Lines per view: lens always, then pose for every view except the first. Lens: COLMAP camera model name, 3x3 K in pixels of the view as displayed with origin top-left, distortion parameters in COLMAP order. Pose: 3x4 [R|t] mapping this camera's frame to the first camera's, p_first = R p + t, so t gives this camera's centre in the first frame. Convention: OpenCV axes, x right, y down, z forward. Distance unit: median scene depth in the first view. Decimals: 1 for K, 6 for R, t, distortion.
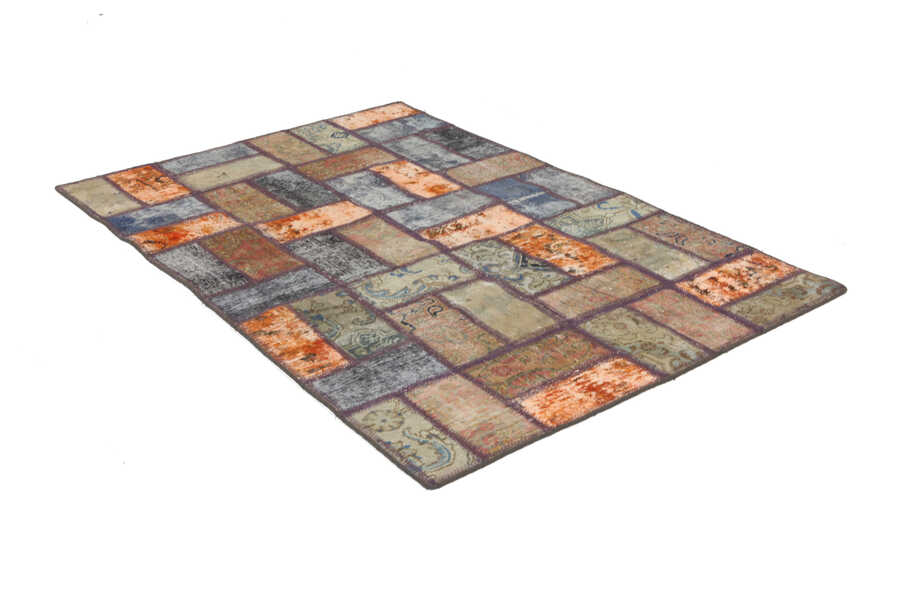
lens RADIAL K [[1176.7, 0, 450.0], [0, 1176.7, 300.0], [0, 0, 1]] dist [0.007043, 0.015575]
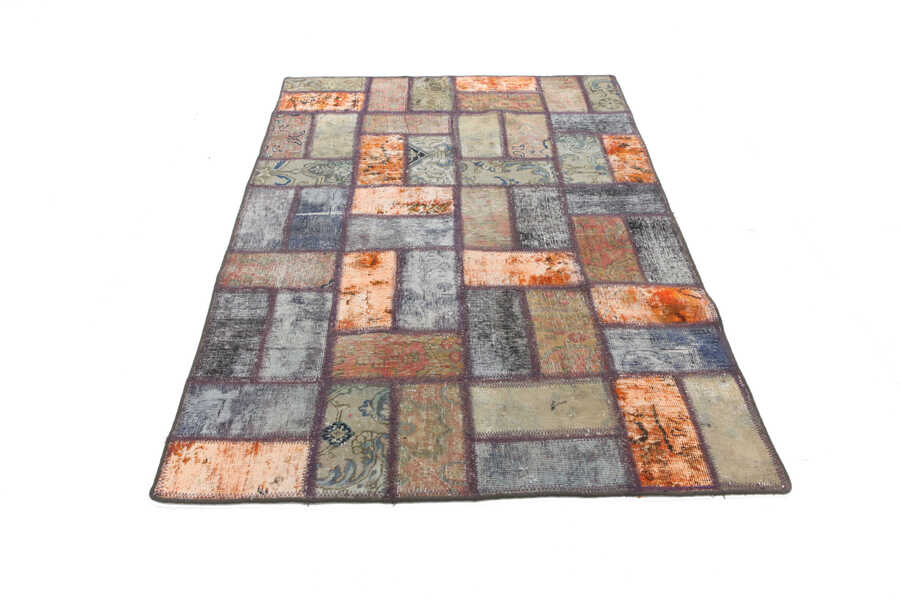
lens RADIAL K [[750.3, 0, 450.0], [0, 750.3, 300.0], [0, 0, 1]] dist [-0.060369, 0.000530]
pose [[-0.807581, -0.376923, 0.453587, -0.361984], [0.284960, 0.423982, 0.859673, -0.606786], [-0.516343, 0.823510, -0.234992, 1.221496]]
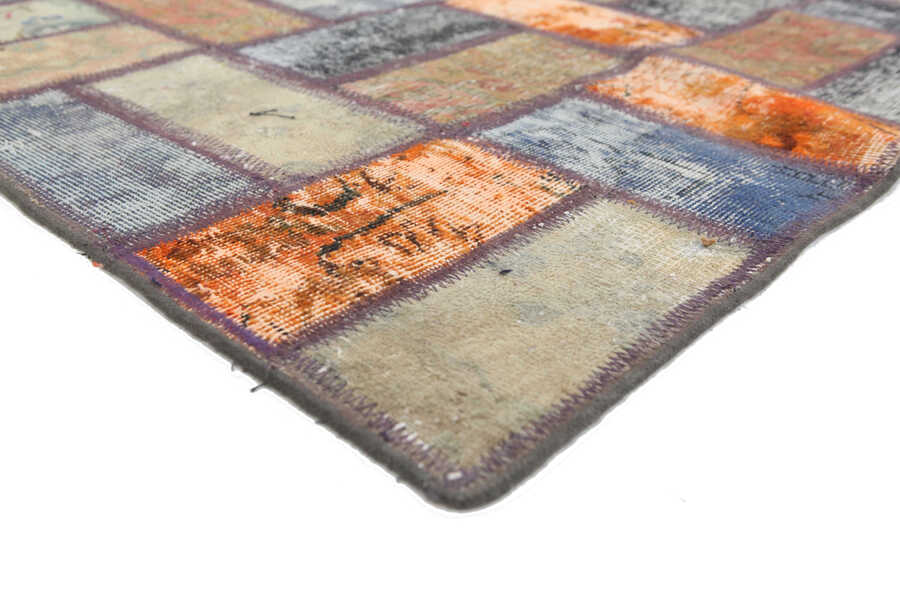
lens RADIAL K [[932.1, 0, 450.0], [0, 932.1, 300.0], [0, 0, 1]] dist [-0.027954, -0.009060]
pose [[-0.166430, -0.499764, 0.850022, -0.461876], [0.434454, 0.736696, 0.518198, -0.191417], [-0.885184, 0.455539, 0.094516, 1.079823]]
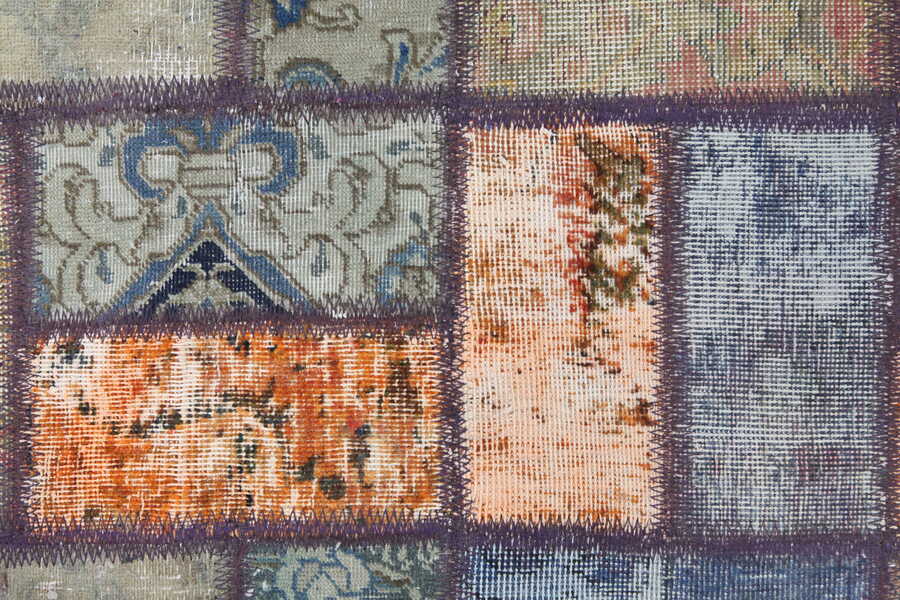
lens RADIAL K [[1354.4, 0, 450.0], [0, 1354.4, 300.0], [0, 0, 1]] dist [0.023822, 0.020851]
pose [[-0.606250, 0.793653, 0.050753, 0.017294], [-0.343248, -0.318698, 0.883523, -0.328892], [0.717385, 0.518215, 0.465630, 0.836955]]
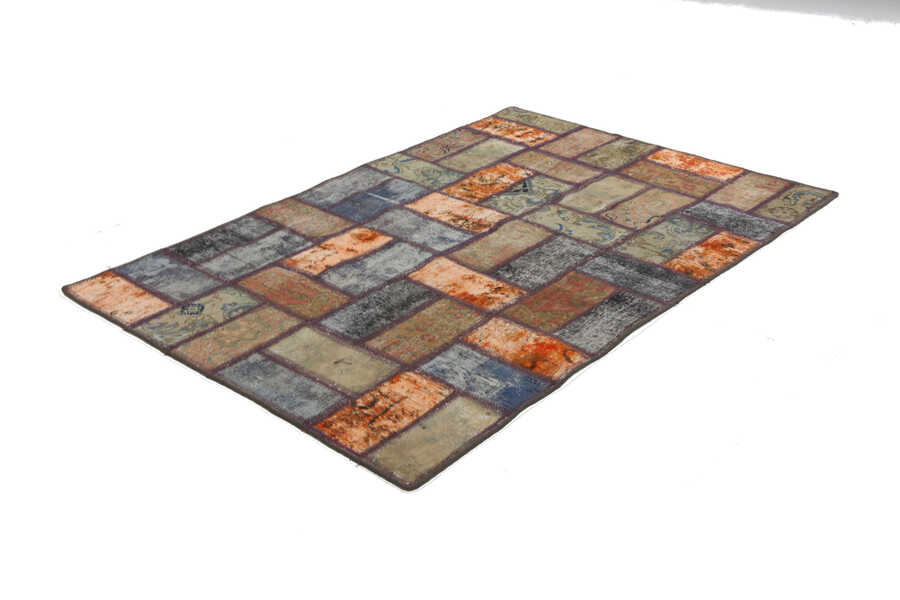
lens RADIAL K [[1094.0, 0, 450.0], [0, 1094.0, 300.0], [0, 0, 1]] dist [-0.014594, -0.013270]
pose [[-0.190864, -0.453228, 0.870721, -0.892554], [0.470671, 0.736156, 0.486356, -0.496364], [-0.861417, 0.502652, 0.072816, 0.977378]]
